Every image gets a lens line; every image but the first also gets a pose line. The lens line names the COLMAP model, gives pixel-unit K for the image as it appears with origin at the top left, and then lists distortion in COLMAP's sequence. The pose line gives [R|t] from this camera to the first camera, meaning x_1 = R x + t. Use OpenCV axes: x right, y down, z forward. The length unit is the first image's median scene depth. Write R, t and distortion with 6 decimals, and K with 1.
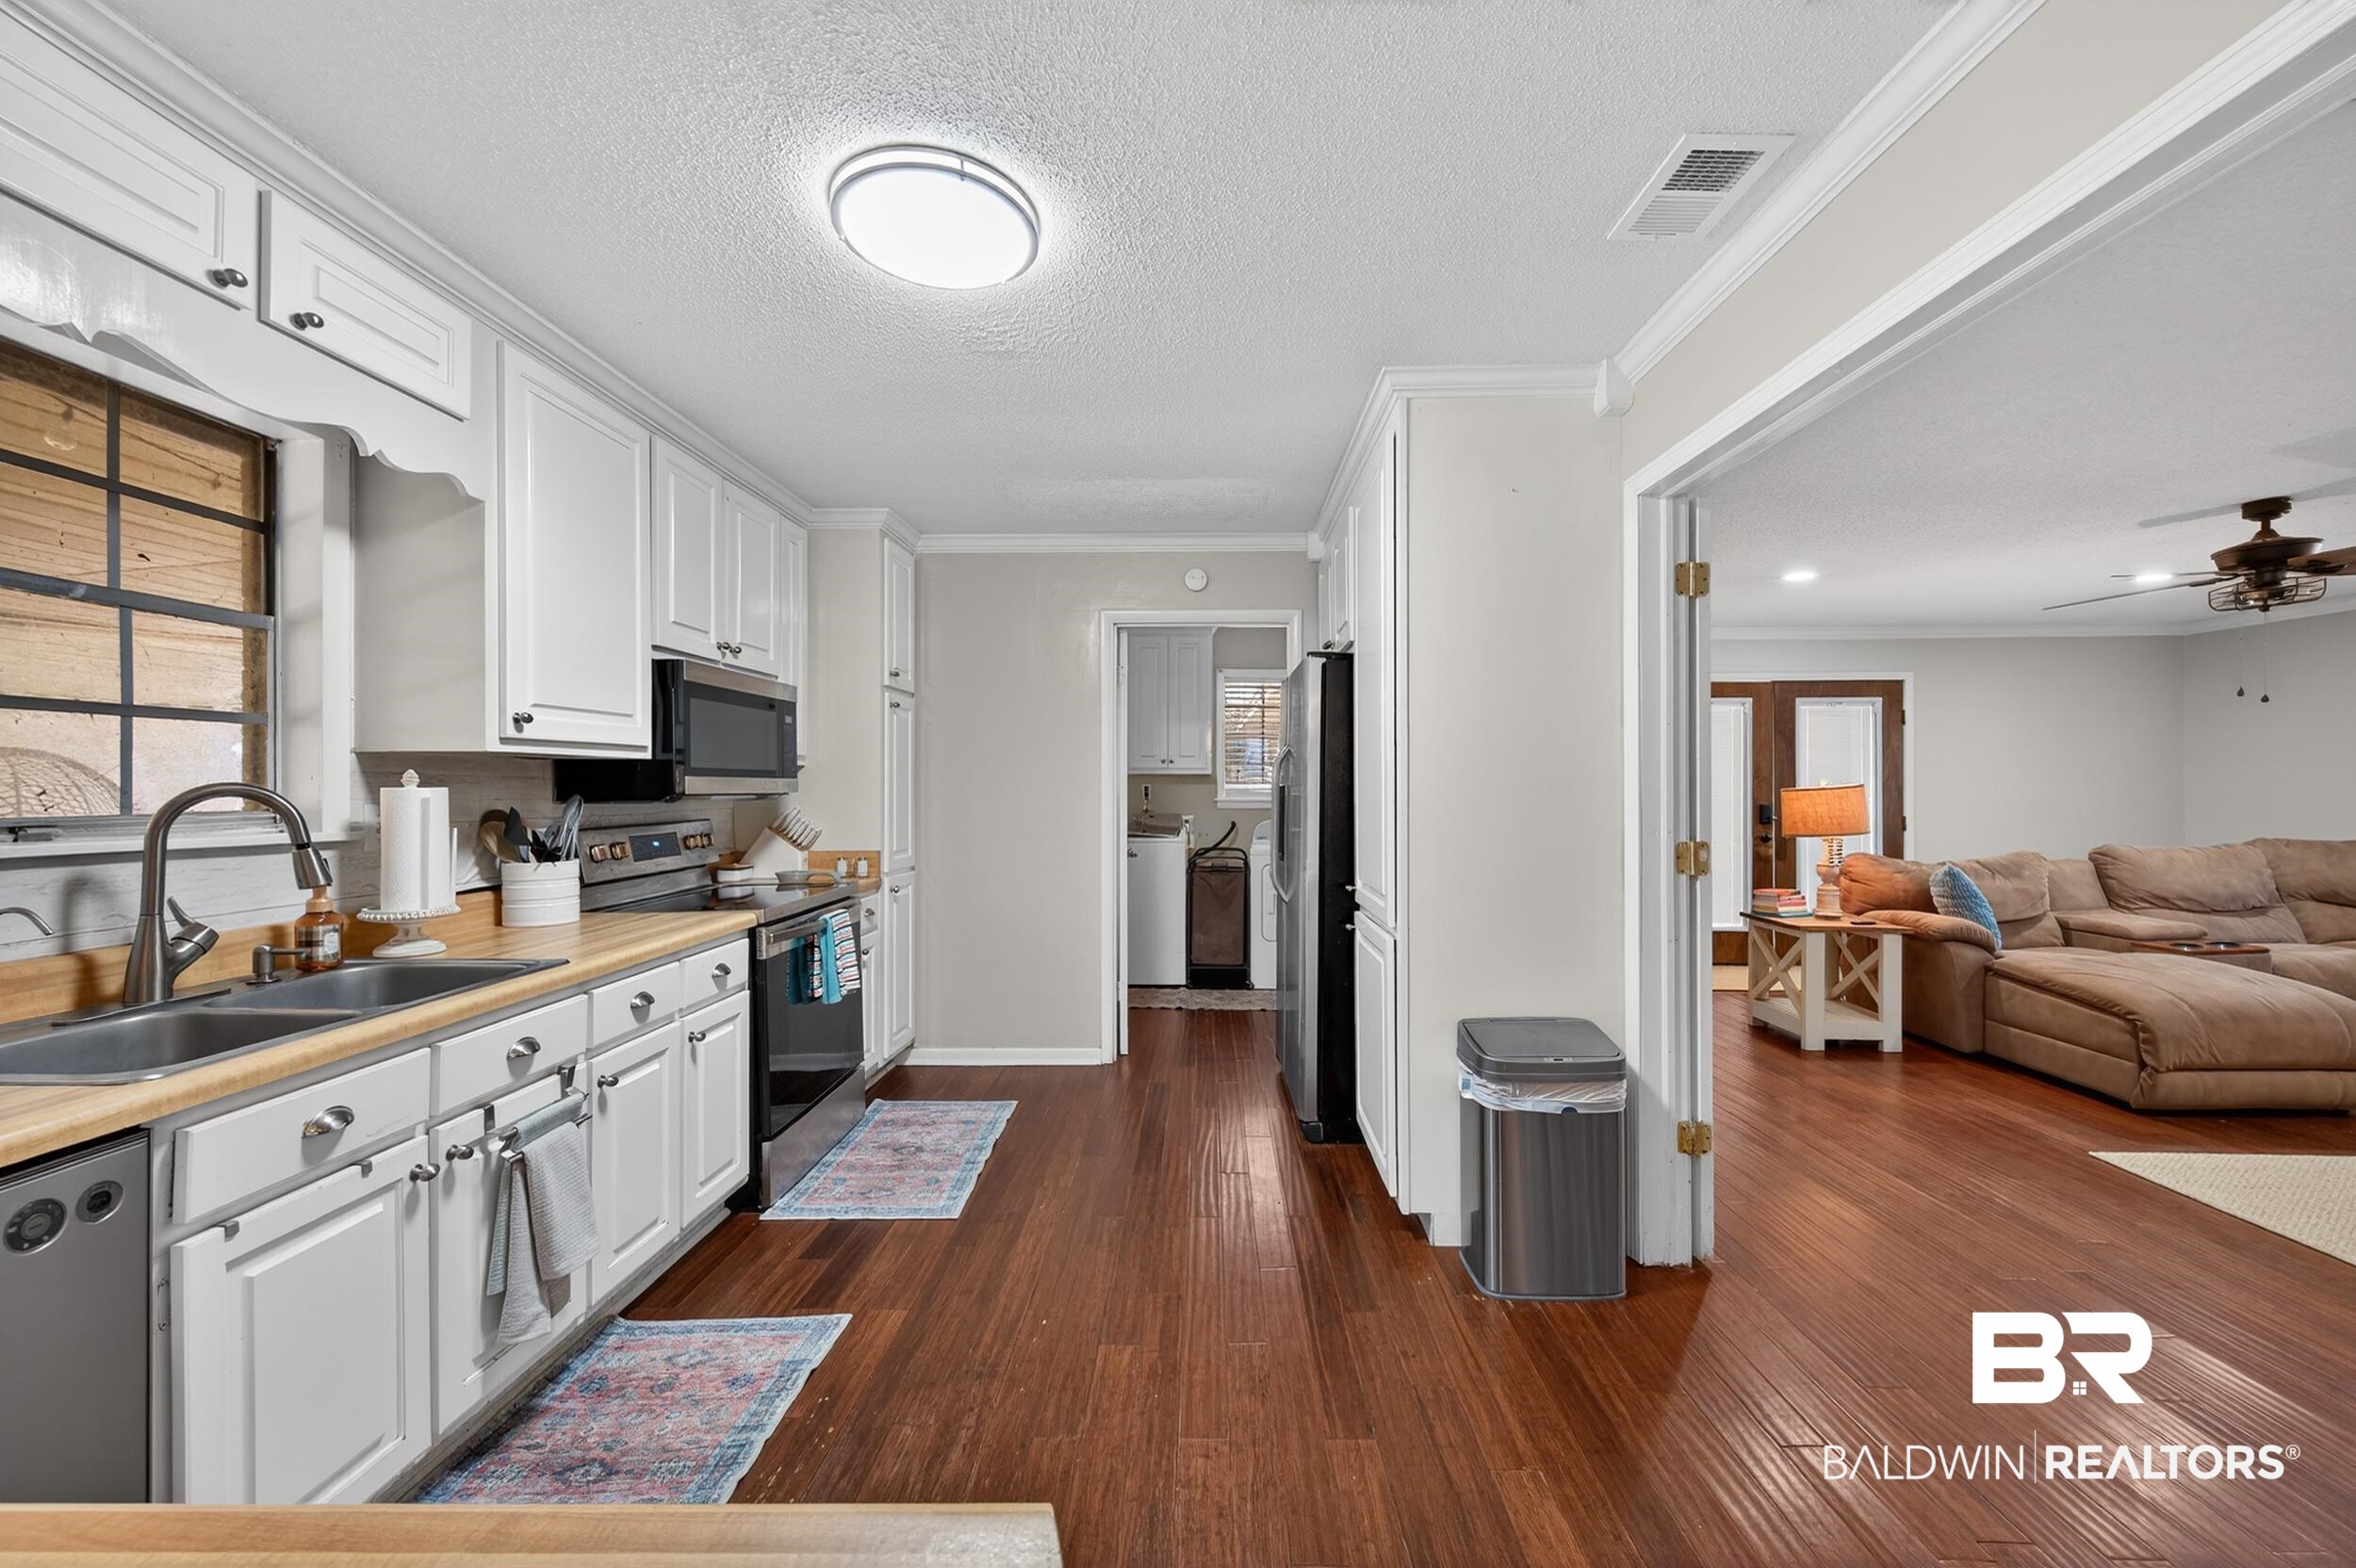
lens RADIAL K [[910.2, 0, 1187.0], [0, 910.2, 787.0], [0, 0, 1]] dist [-0.000695, -0.001154]
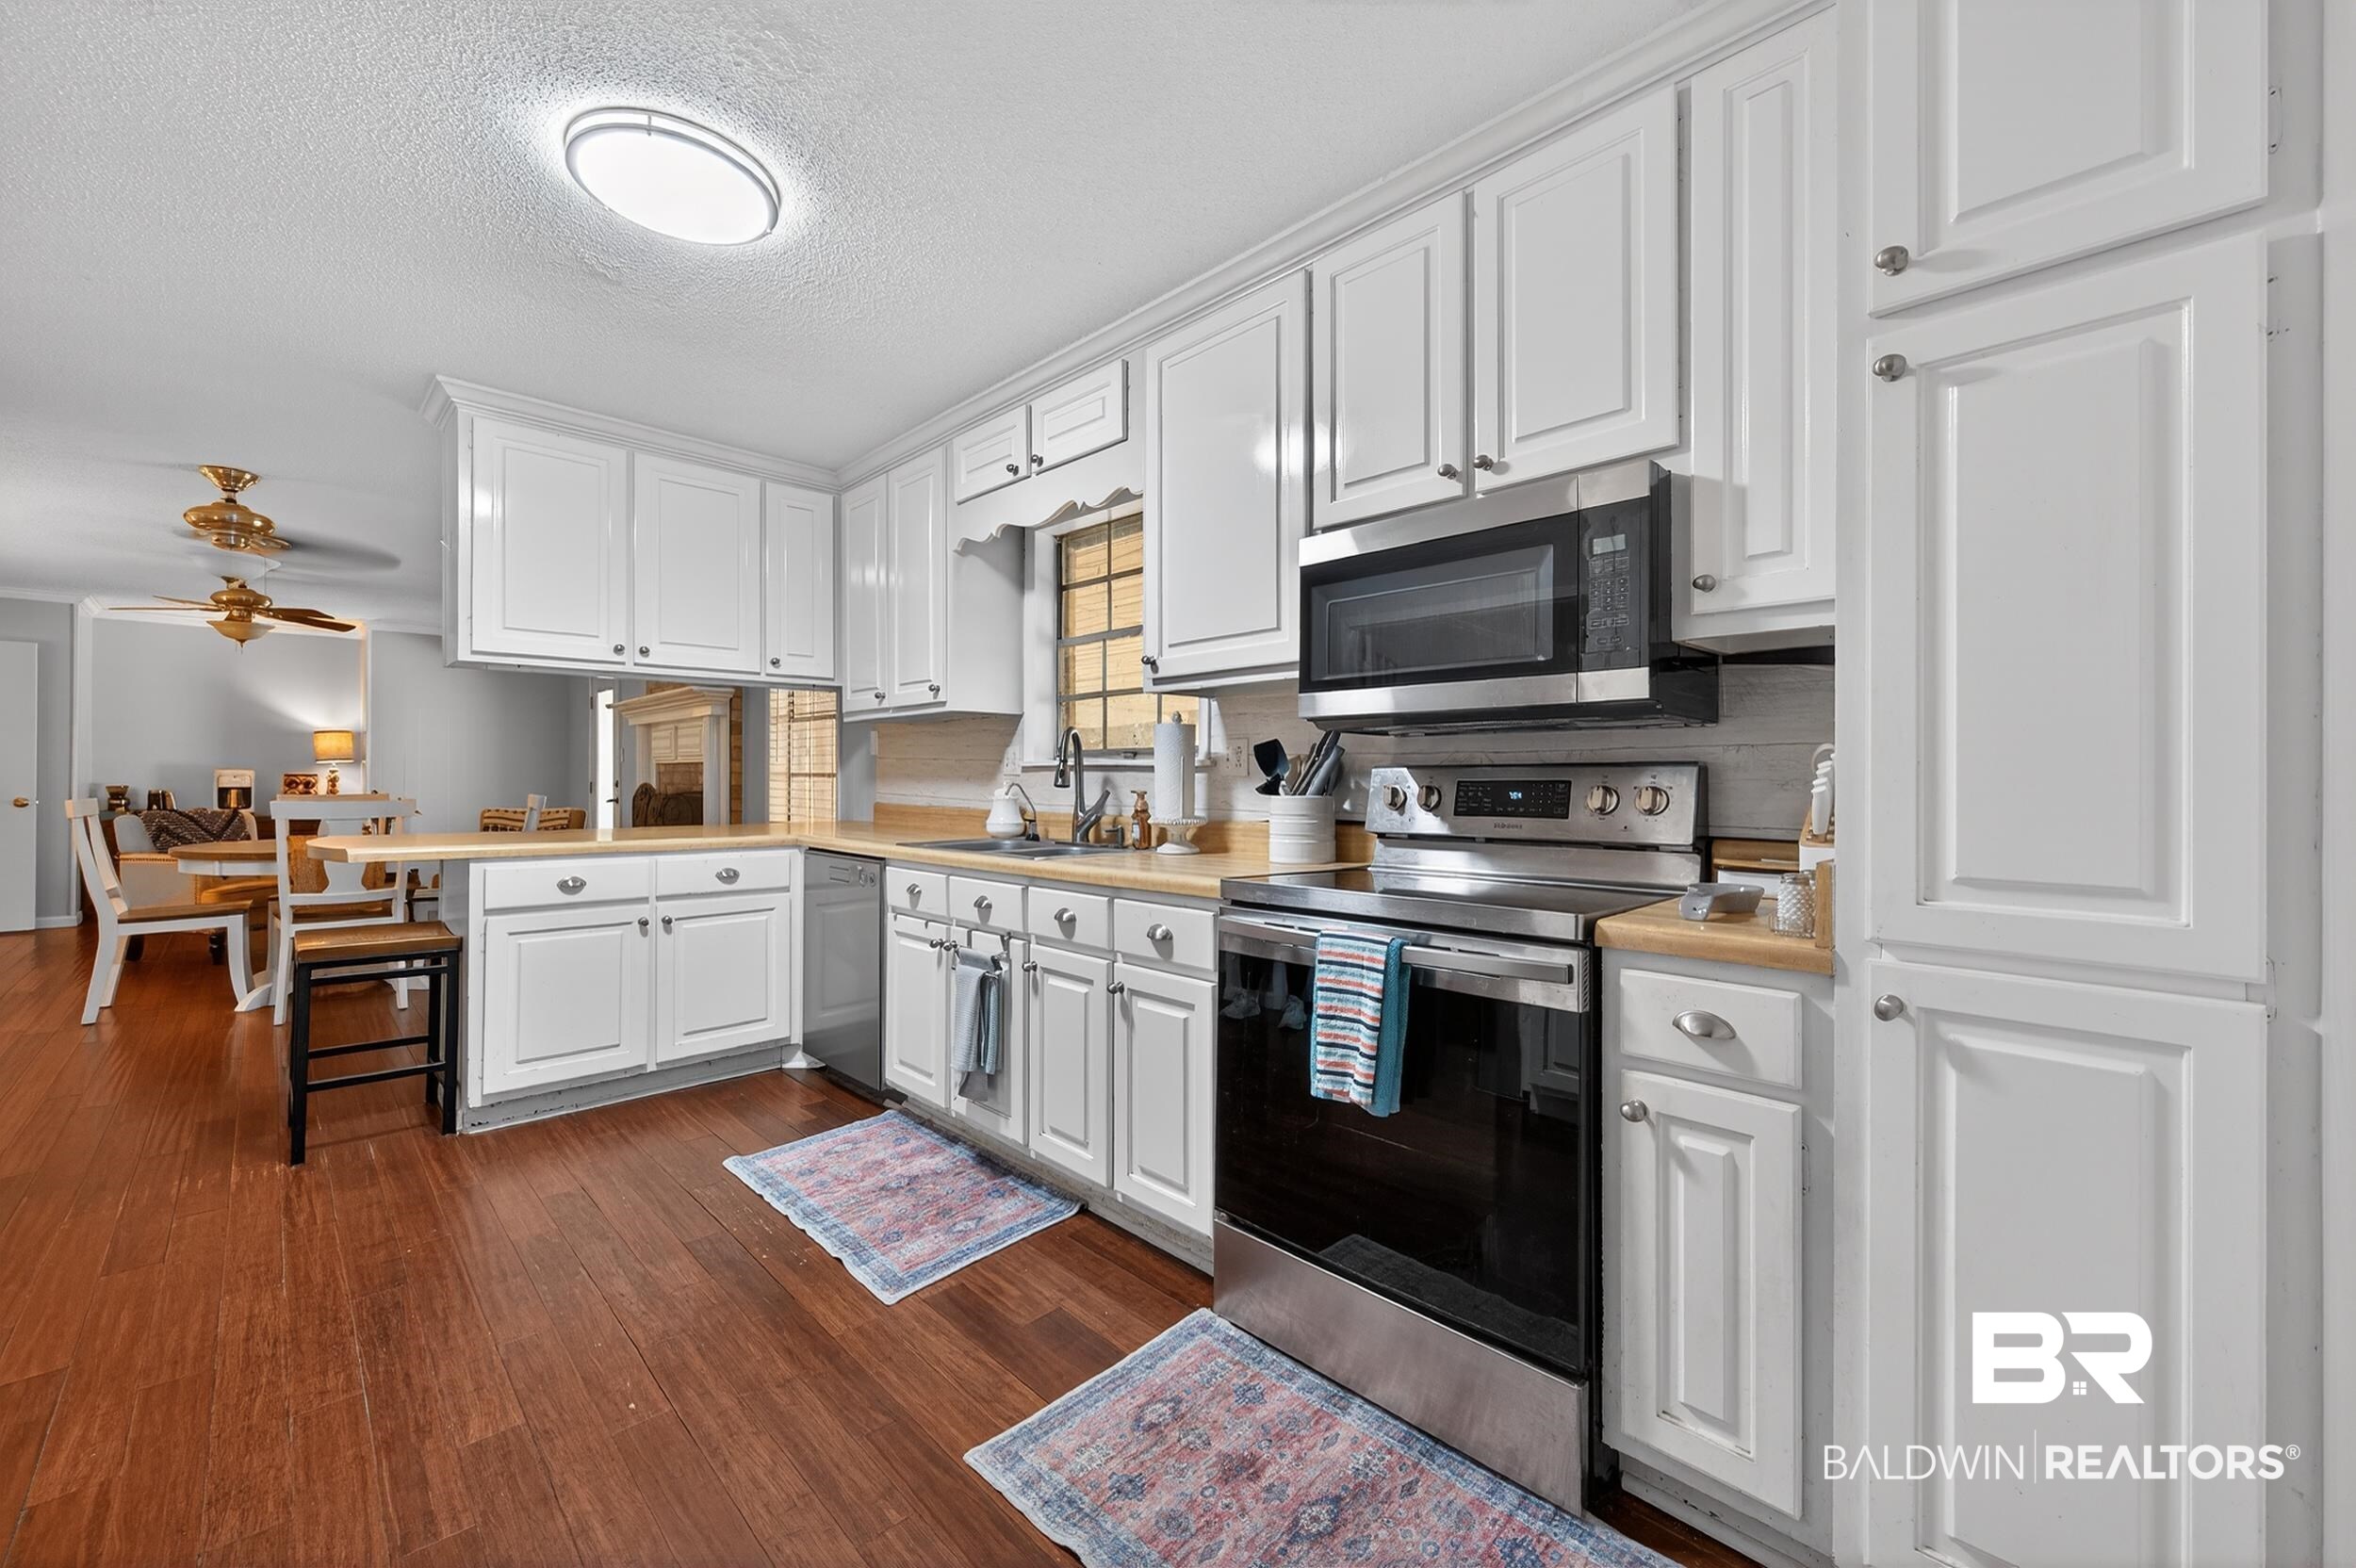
lens RADIAL K [[910.2, 0, 1193.1], [0, 910.2, 772.3], [0, 0, 1]] dist [-0.000695, -0.001154]
pose [[-0.687752, -0.006845, -0.725913, 0.070006], [-0.004093, 0.999976, -0.005551, 0.072535], [0.725934, -0.000846, -0.687764, 1.840144]]
